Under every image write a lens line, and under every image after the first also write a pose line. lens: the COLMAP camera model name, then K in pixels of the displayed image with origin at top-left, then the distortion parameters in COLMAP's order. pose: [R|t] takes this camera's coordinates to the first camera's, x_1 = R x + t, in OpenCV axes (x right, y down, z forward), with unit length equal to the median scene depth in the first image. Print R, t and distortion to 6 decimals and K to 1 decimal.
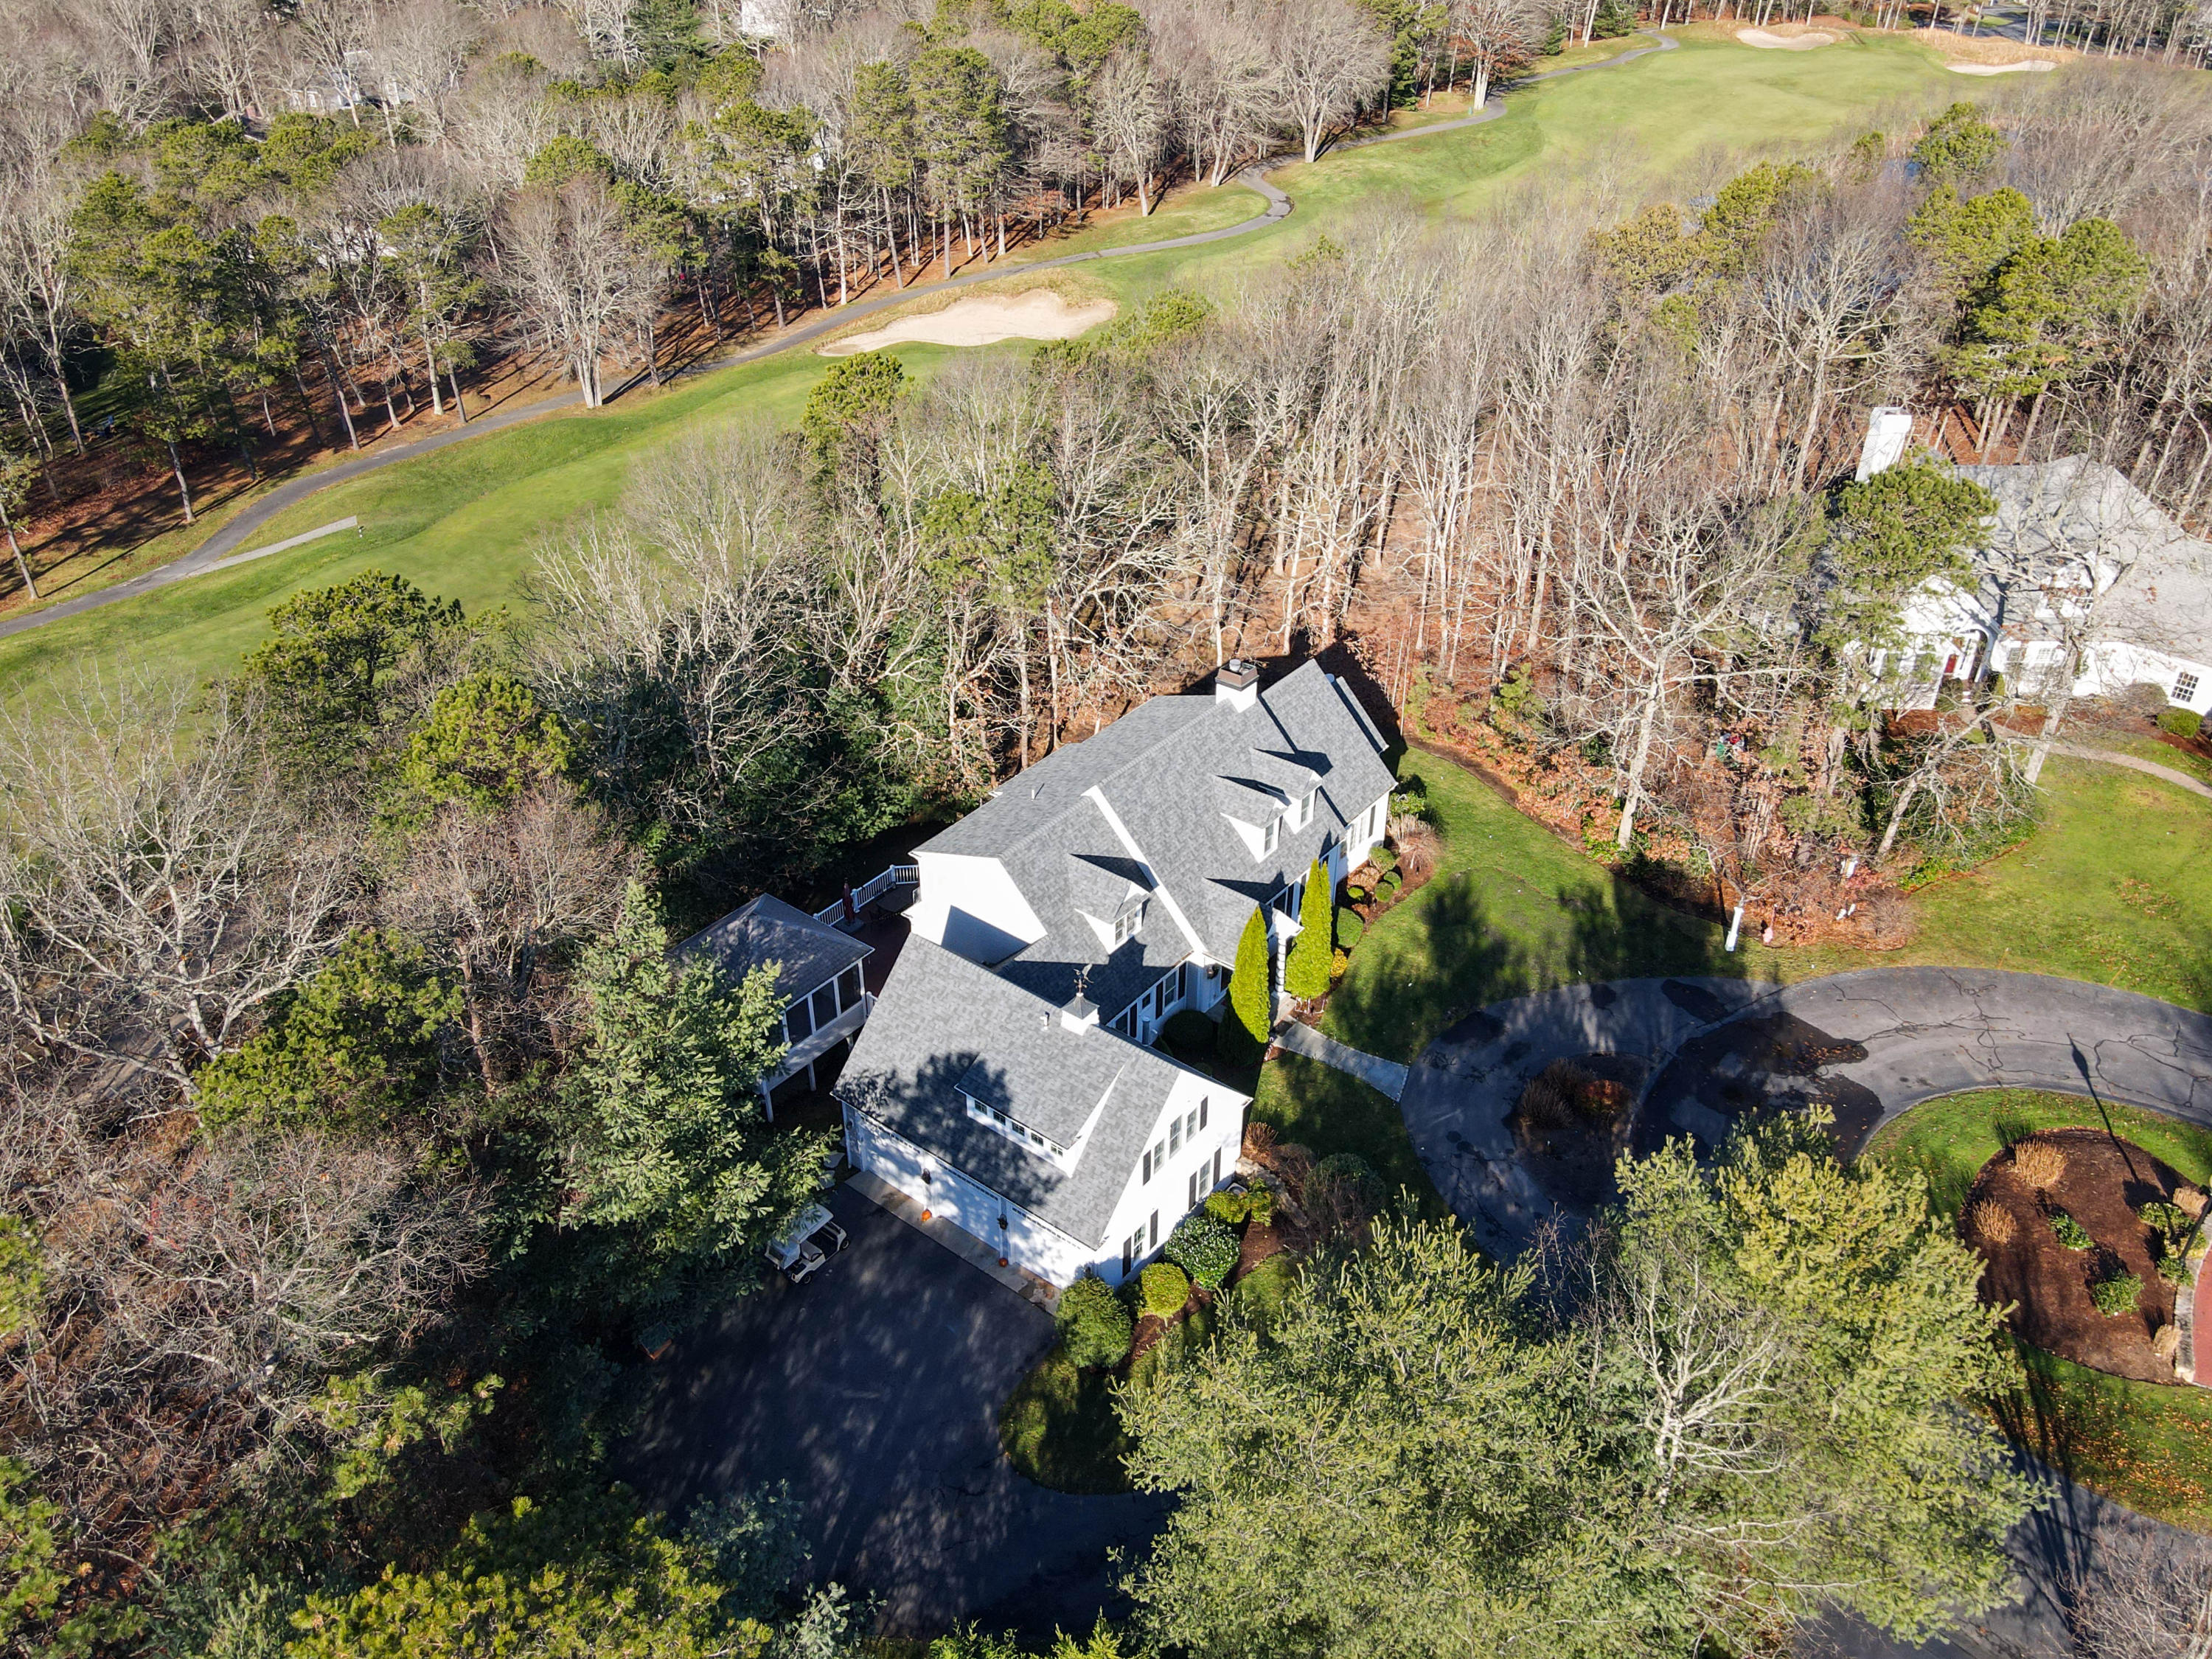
lens RADIAL K [[1559.4, 0, 1106.0], [0, 1559.4, 829.5], [0, 0, 1]] dist [-0.005142, -0.003291]
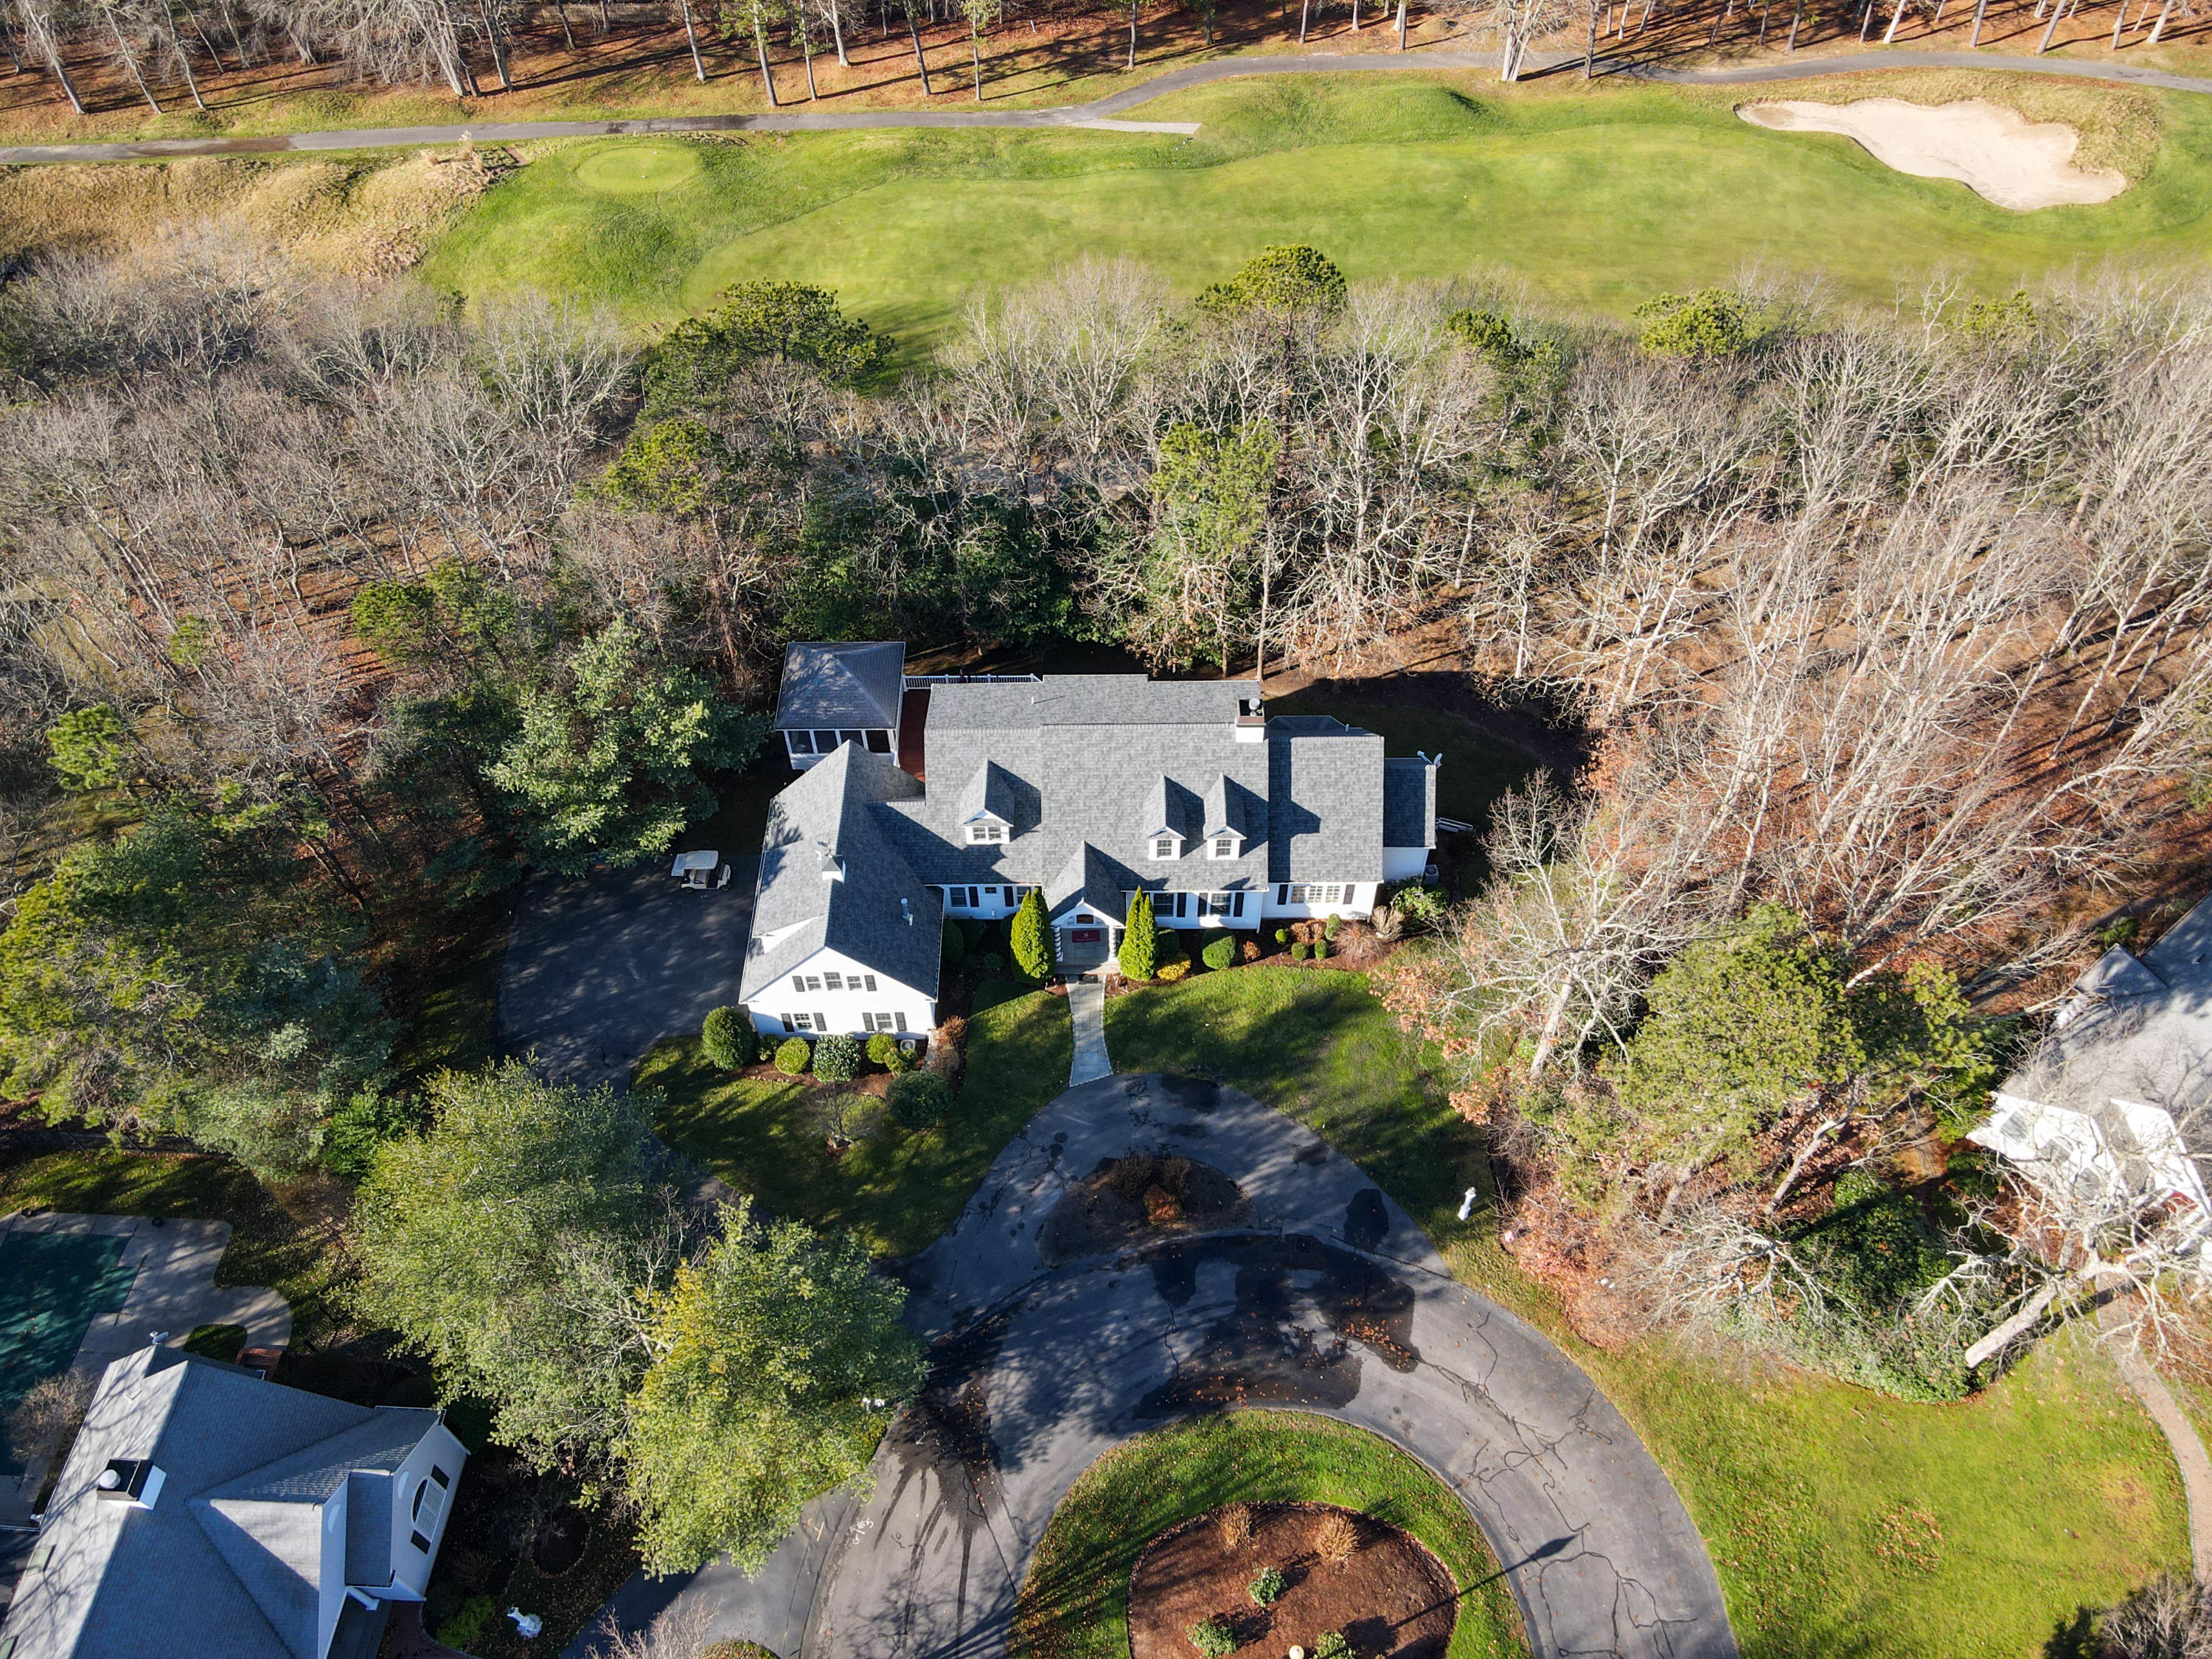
lens RADIAL K [[1559.4, 0, 1106.0], [0, 1559.4, 829.5], [0, 0, 1]] dist [-0.005142, -0.003291]
pose [[0.627716, 0.603800, -0.491323, 0.659694], [-0.420187, 0.794128, 0.439094, -0.508474], [0.655298, -0.069179, 0.752196, 0.128812]]
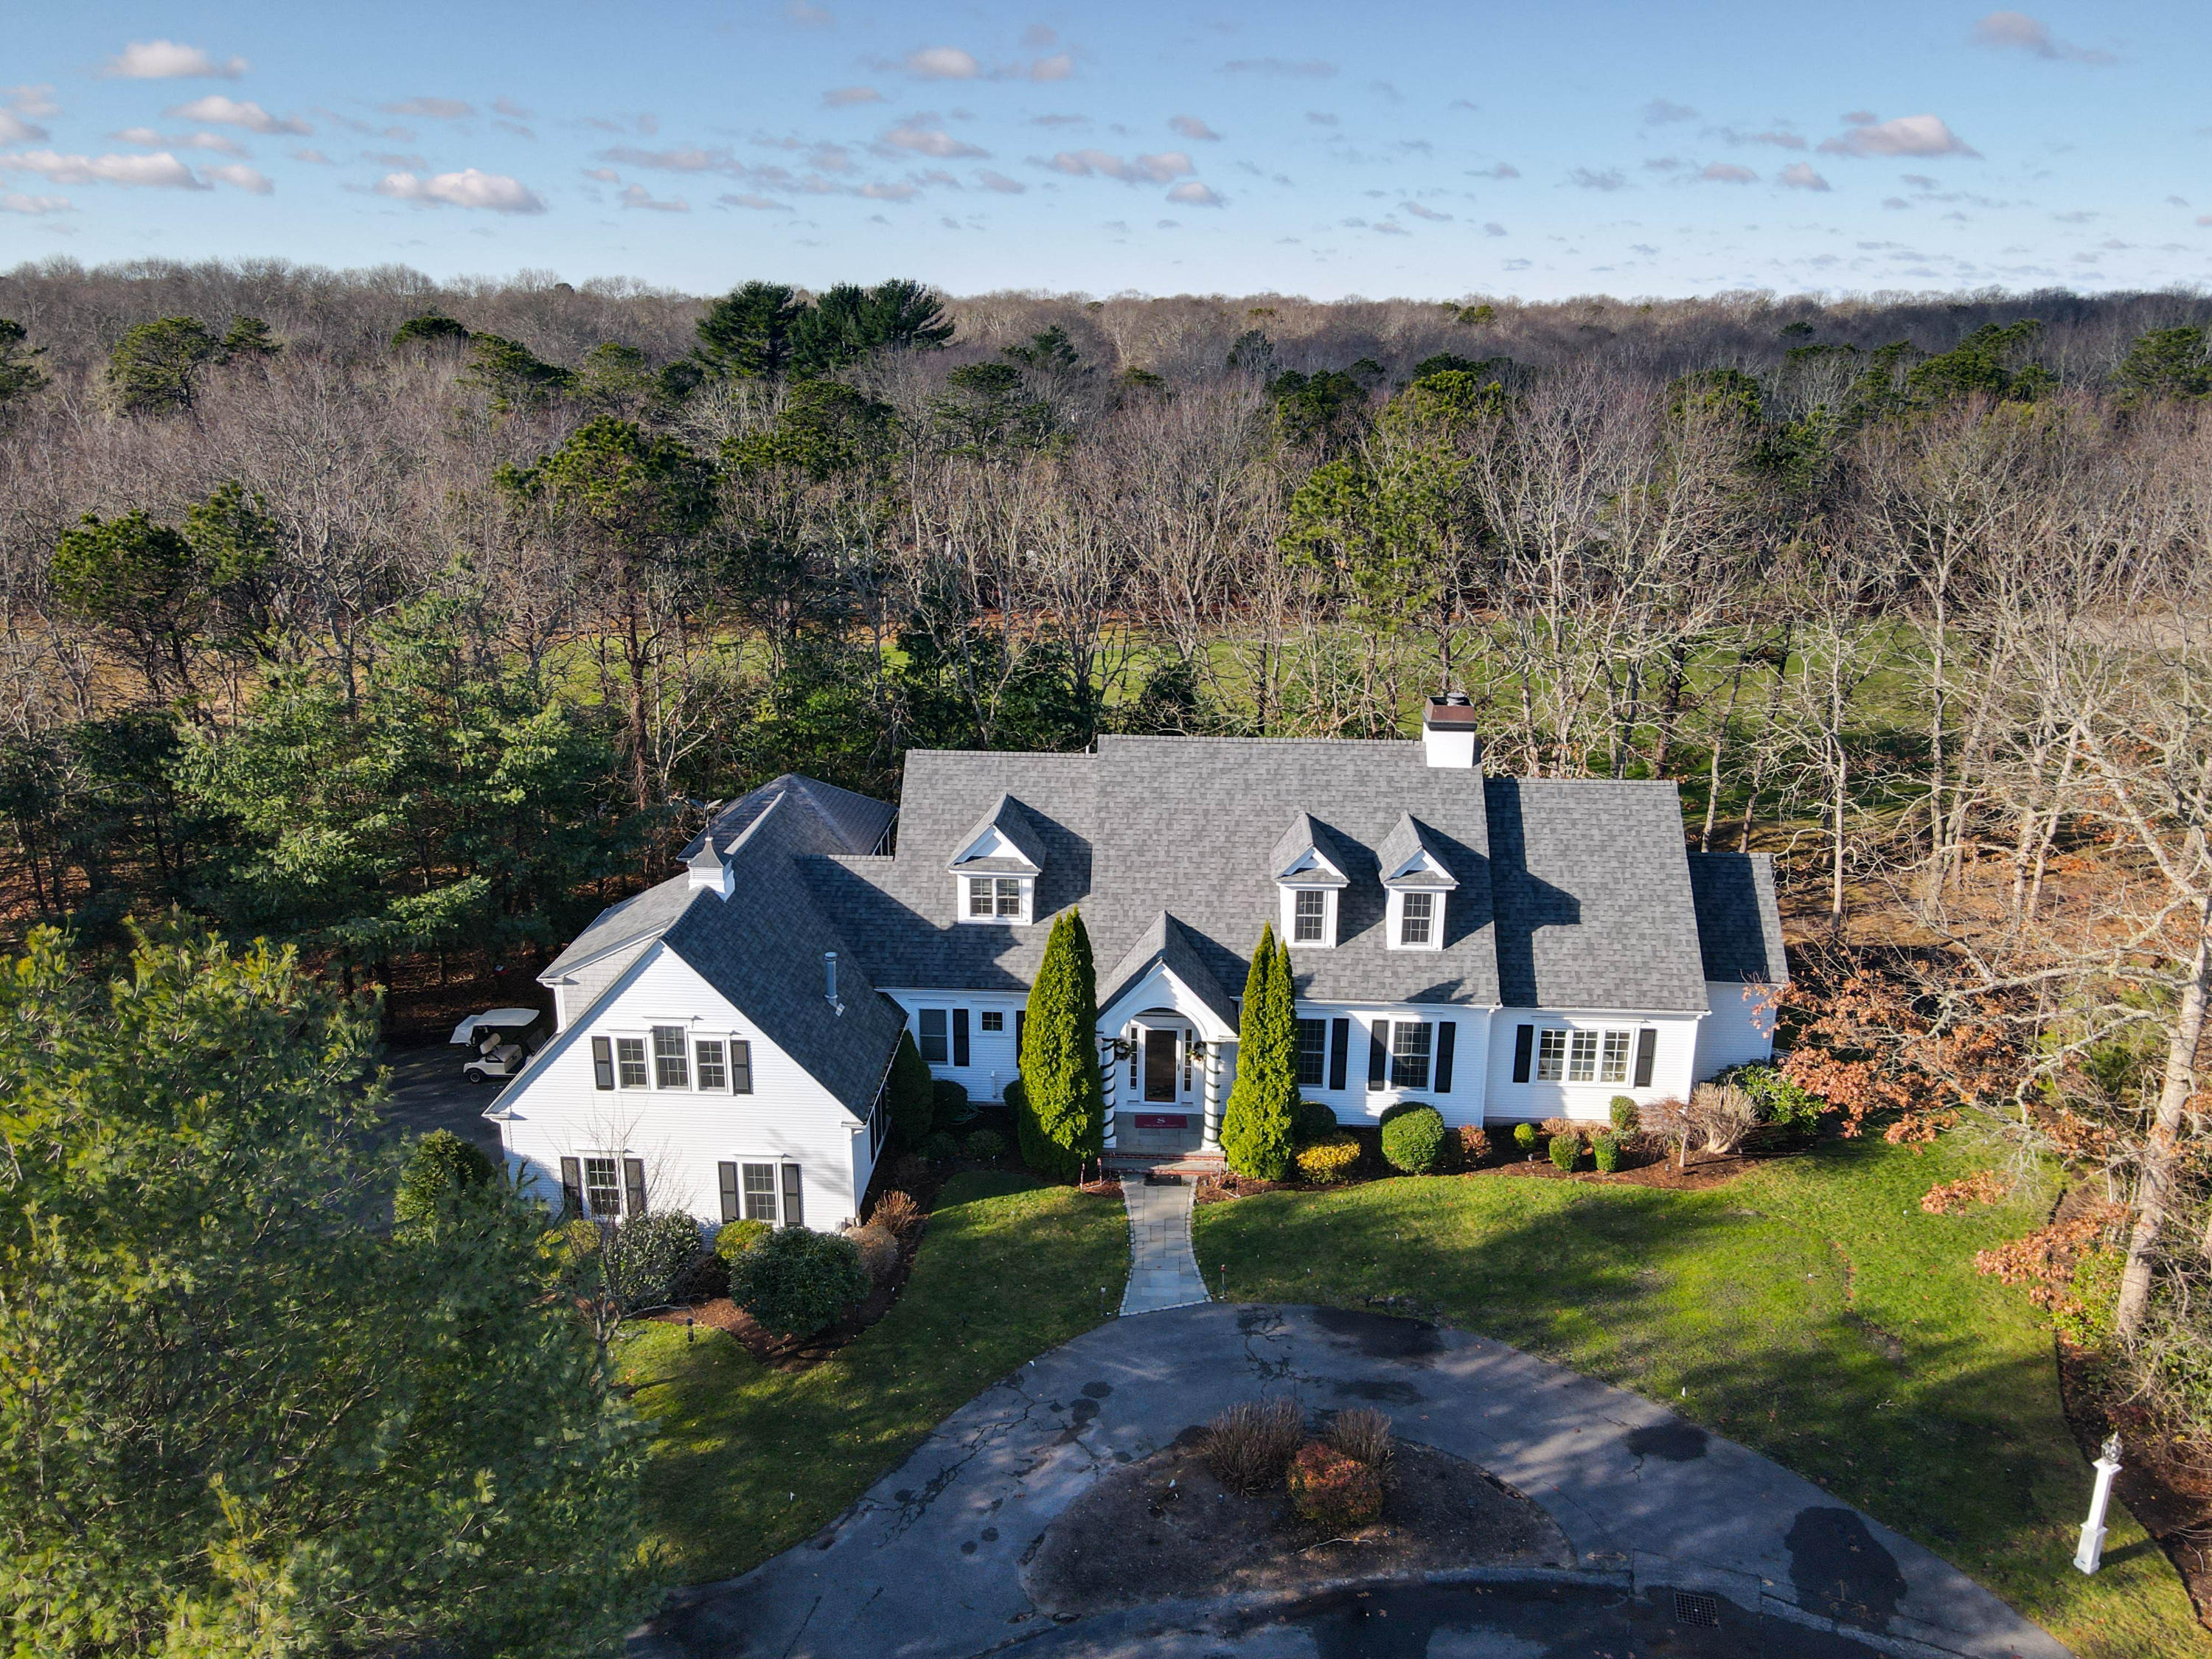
lens RADIAL K [[1636.2, 0, 1106.0], [0, 1636.2, 829.5], [0, 0, 1]] dist [-0.012461, -0.000749]
pose [[0.584153, 0.243075, -0.774390, 0.590719], [-0.451408, 0.890225, -0.061080, 0.055446], [0.674534, 0.385246, 0.629753, 0.541876]]
